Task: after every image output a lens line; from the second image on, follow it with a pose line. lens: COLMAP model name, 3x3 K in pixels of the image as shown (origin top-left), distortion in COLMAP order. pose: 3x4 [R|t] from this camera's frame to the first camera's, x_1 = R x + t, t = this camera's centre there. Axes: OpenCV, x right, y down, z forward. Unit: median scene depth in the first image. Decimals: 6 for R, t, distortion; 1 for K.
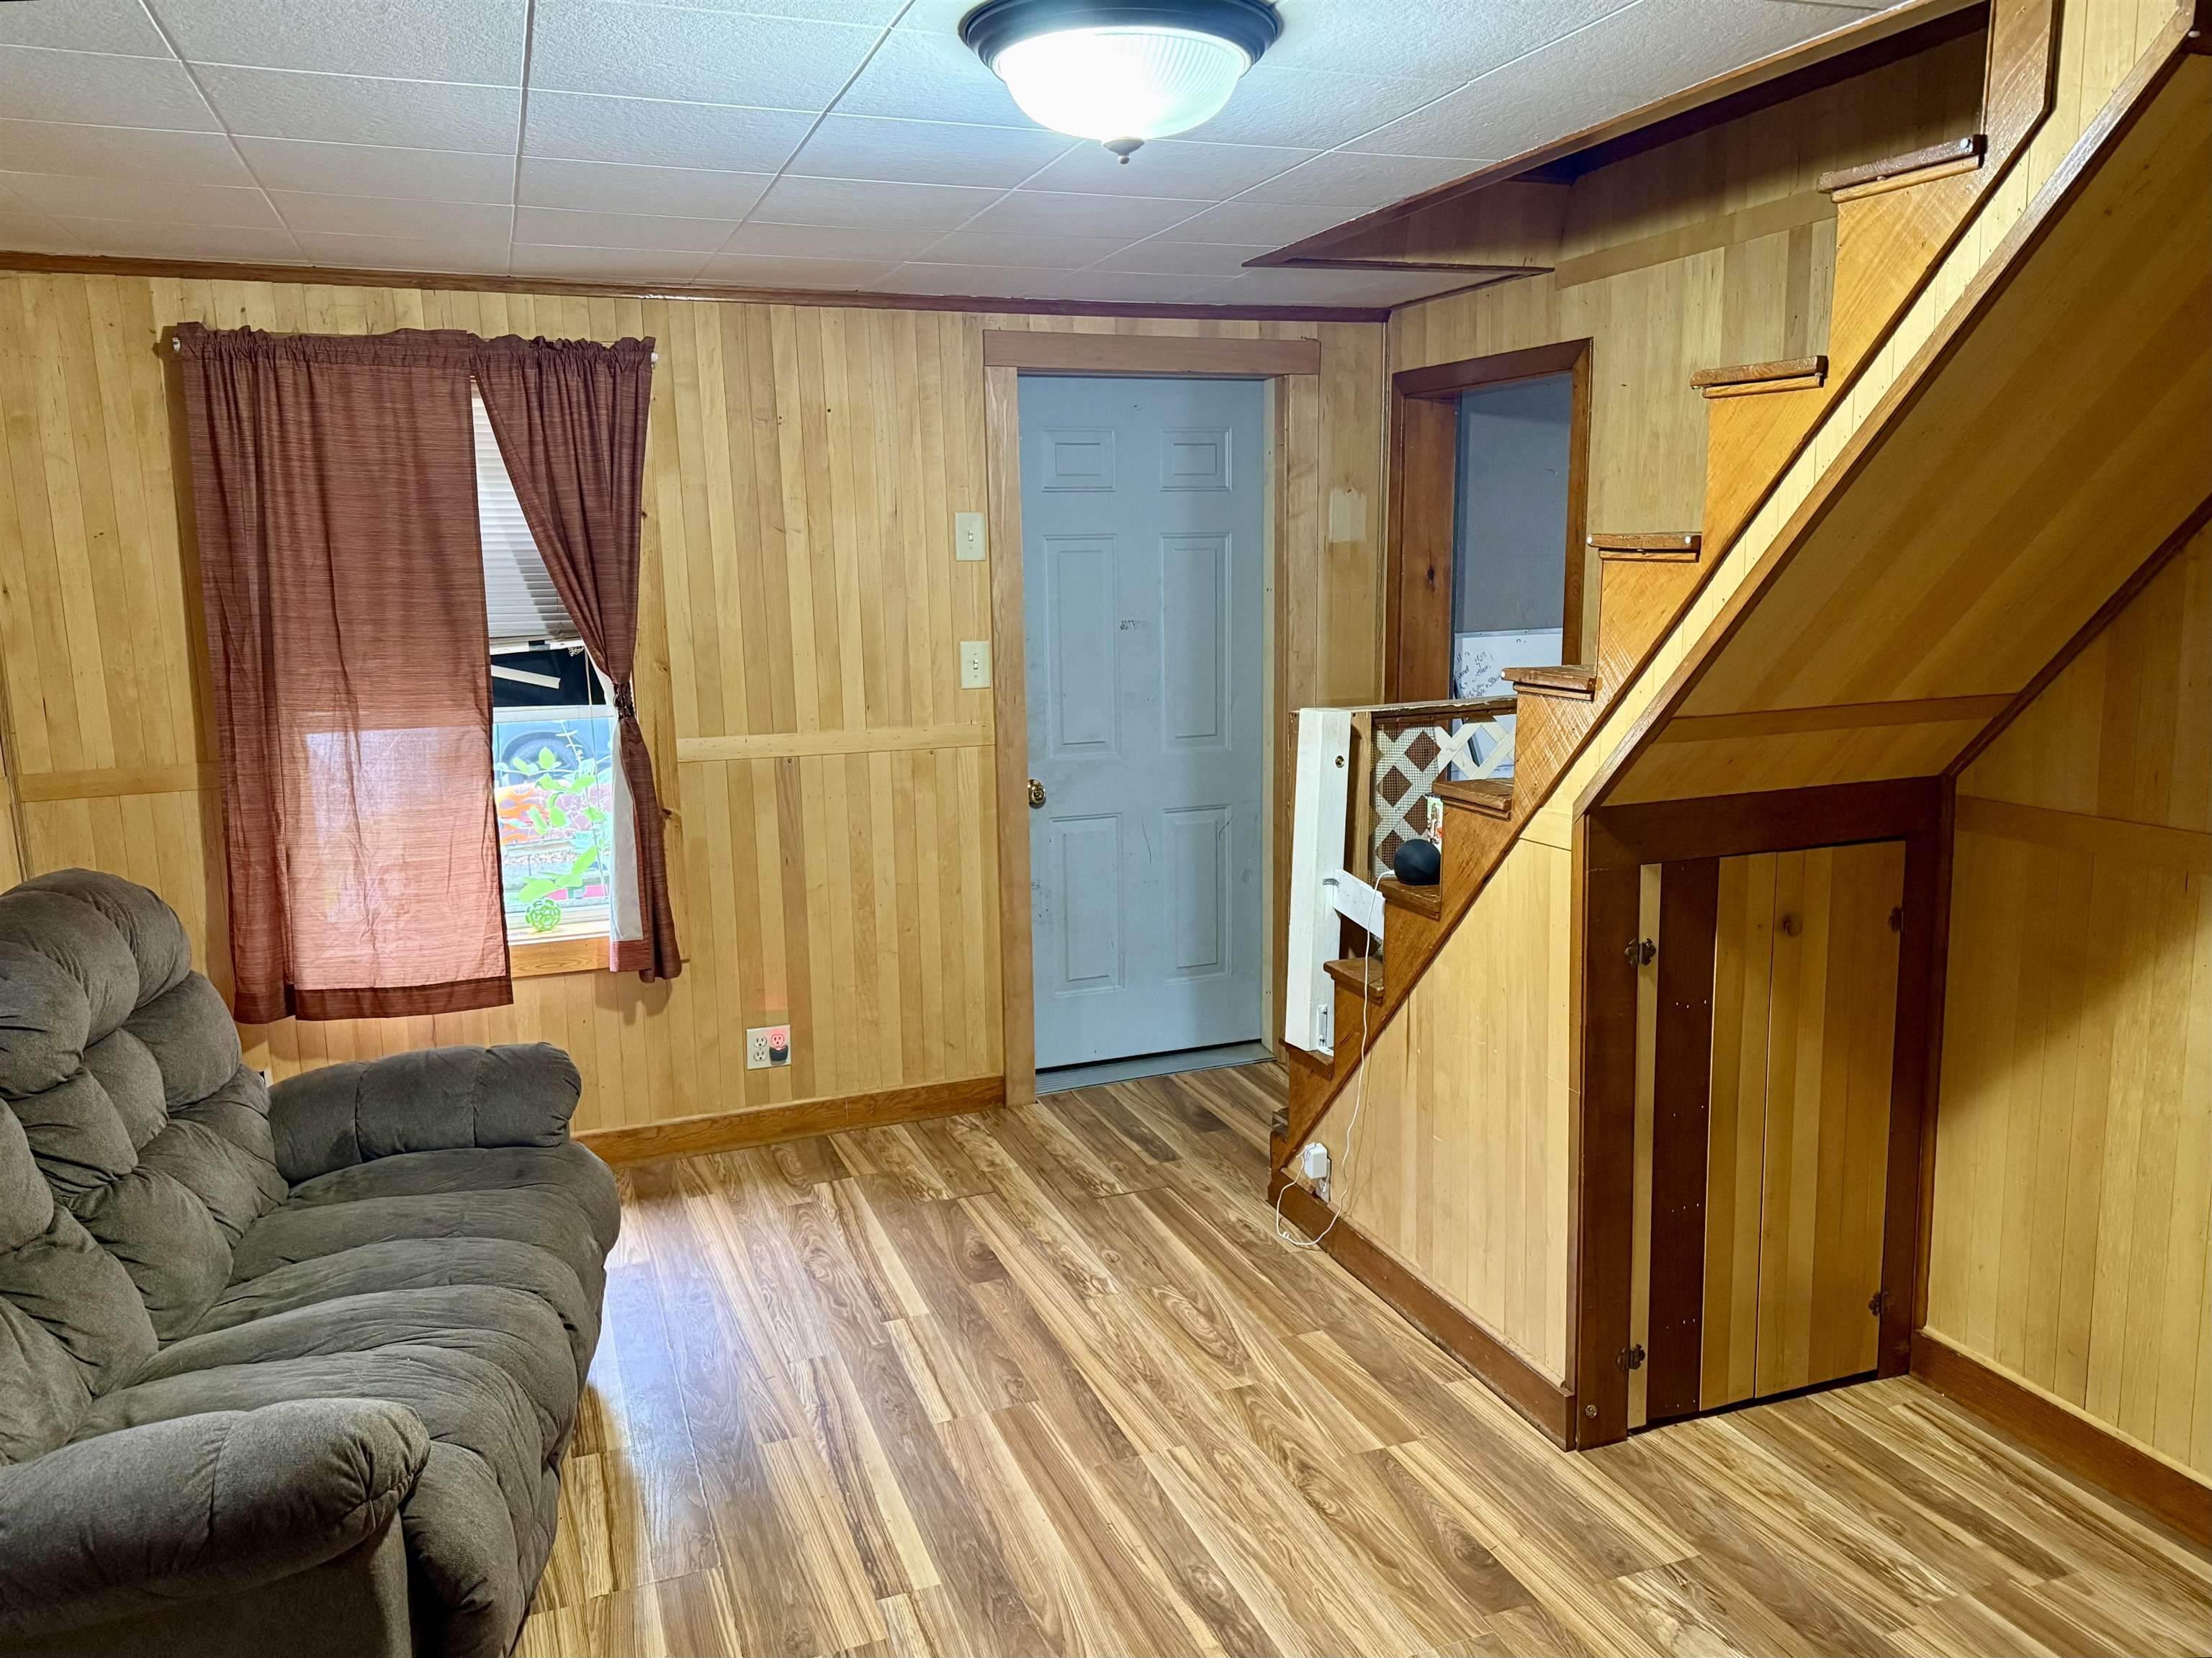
lens RADIAL K [[1575.0, 0, 1103.5], [0, 1575.0, 825.5], [0, 0, 1]] dist [0.053179, -0.020765]
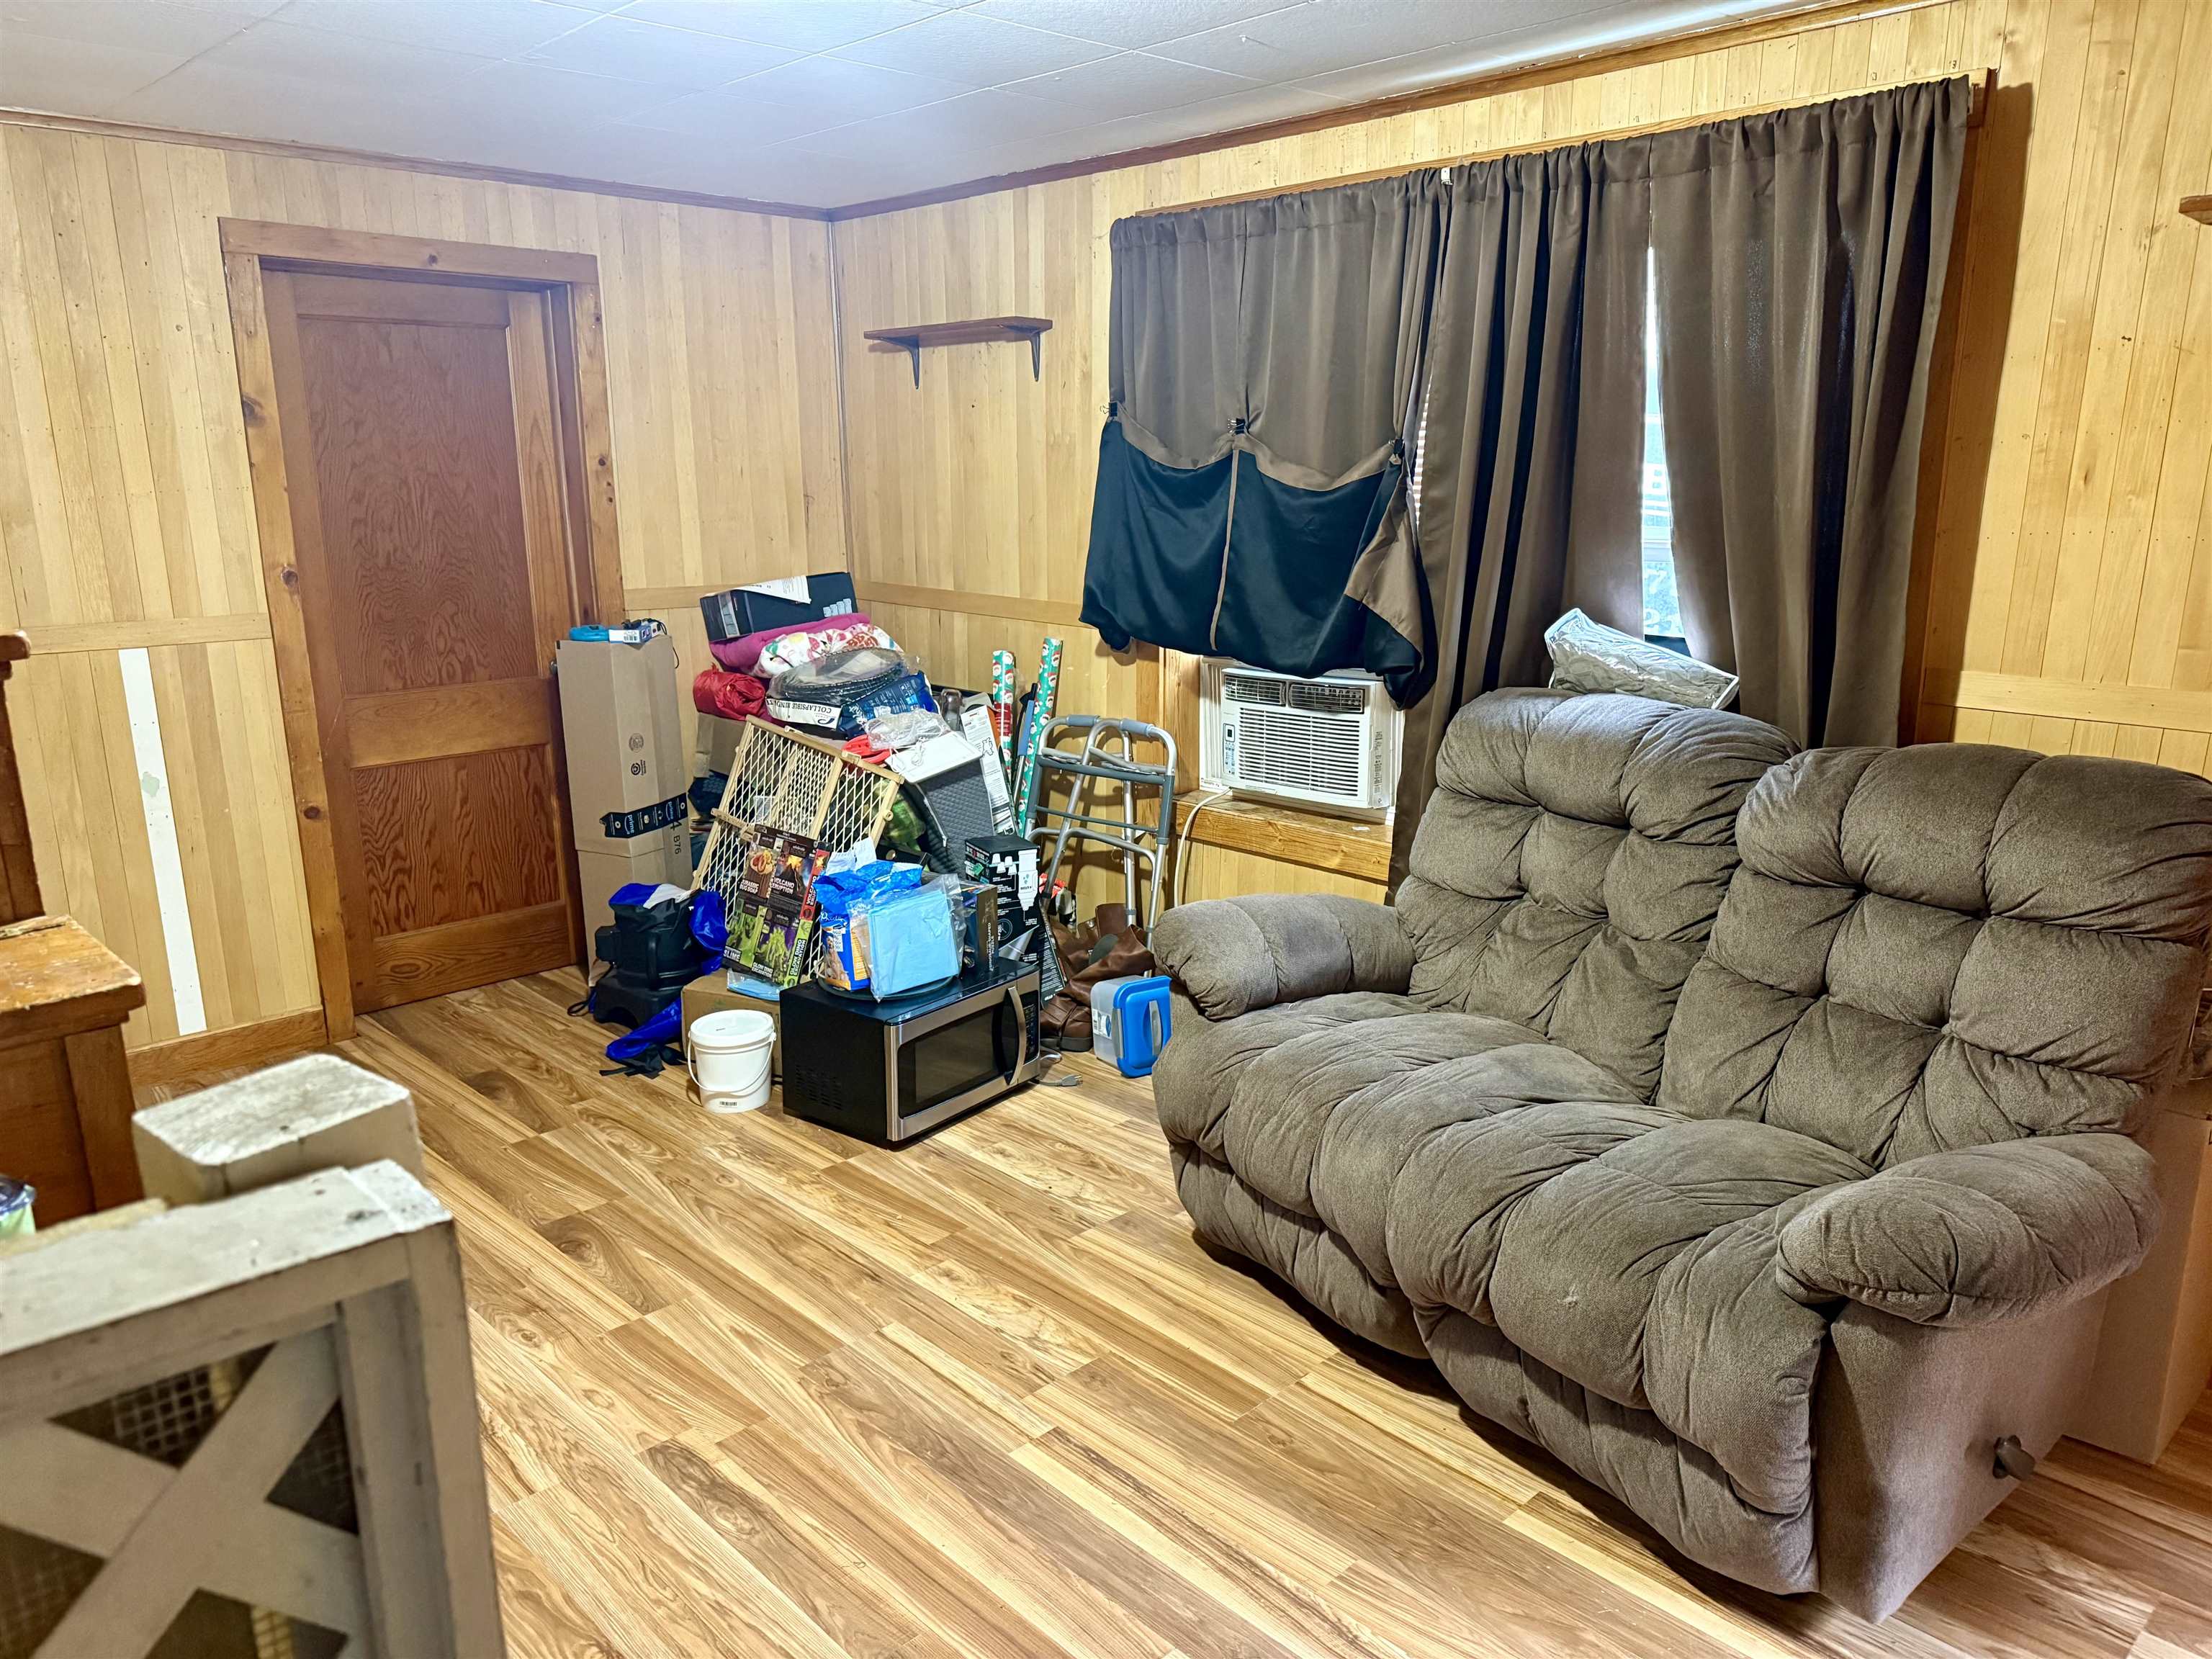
lens RADIAL K [[1575.2, 0, 1103.1], [0, 1575.2, 831.8], [0, 0, 1]] dist [0.053179, -0.020765]
pose [[-0.917571, 0.122501, -0.378228, 0.164586], [-0.040347, 0.917743, 0.395121, -0.263915], [0.395519, 0.377812, -0.837152, 1.644083]]
